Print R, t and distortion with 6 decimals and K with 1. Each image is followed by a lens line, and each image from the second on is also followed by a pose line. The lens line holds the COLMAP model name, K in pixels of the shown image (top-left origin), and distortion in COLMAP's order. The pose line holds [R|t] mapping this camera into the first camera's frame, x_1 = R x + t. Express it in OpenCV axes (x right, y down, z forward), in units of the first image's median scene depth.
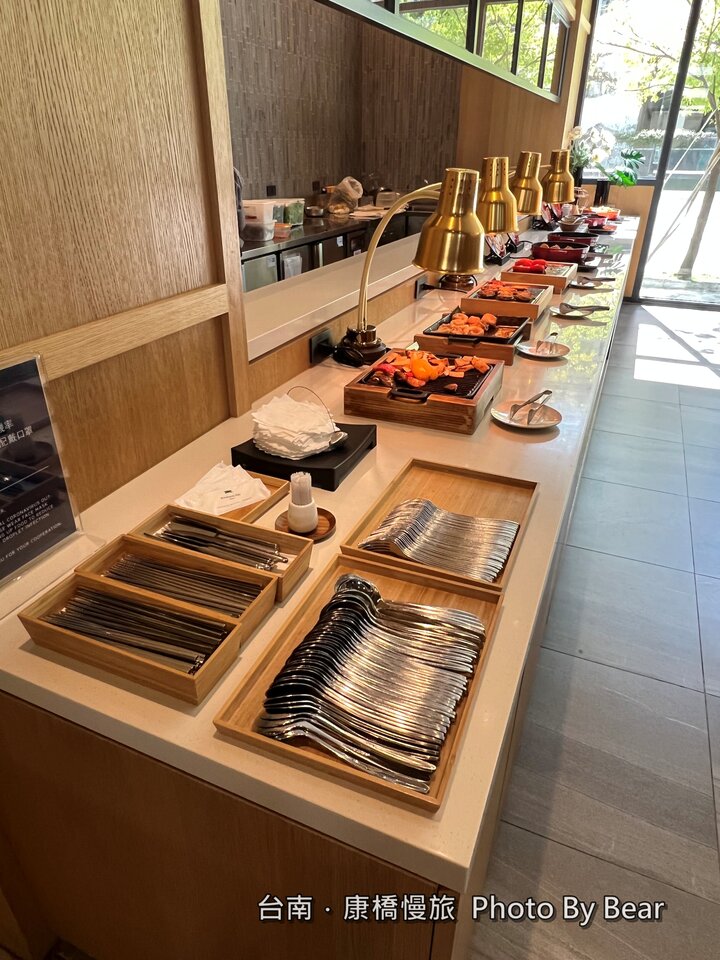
lens RADIAL K [[609.7, 0, 360.0], [0, 609.7, 480.0], [0, 0, 1]] dist [-0.000825, -0.001159]
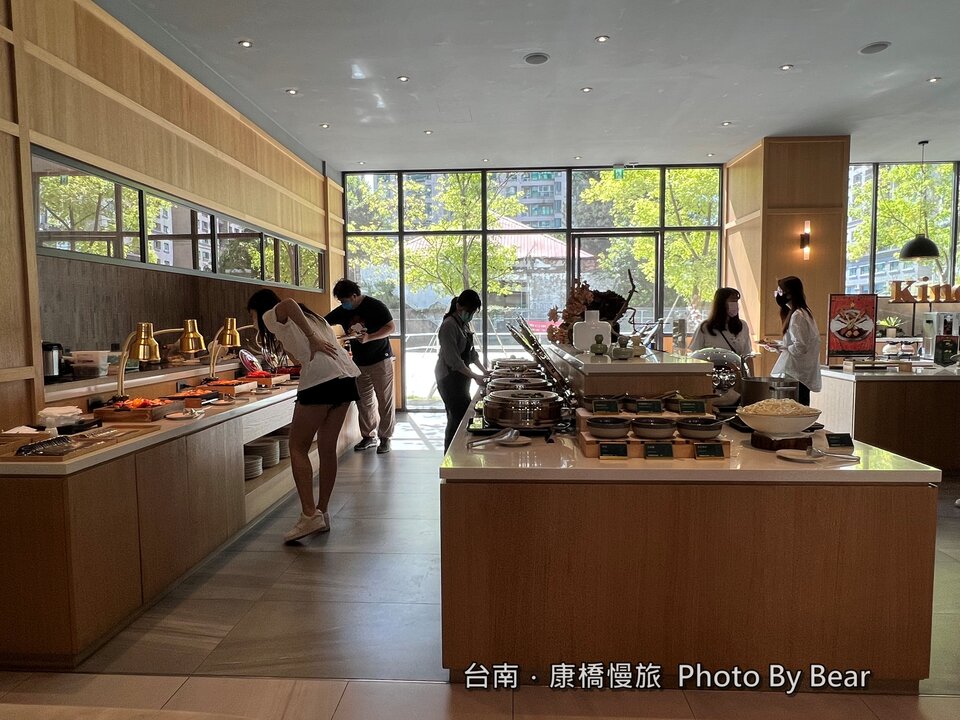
lens RADIAL K [[618.7, 0, 480.0], [0, 618.7, 360.0], [0, 0, 1]] dist [-0.001913, -0.000489]
pose [[0.941833, -0.031871, 0.334568, 0.197741], [0.169798, 0.904222, -0.391856, 0.288490], [-0.290035, 0.425872, 0.857037, -0.508839]]
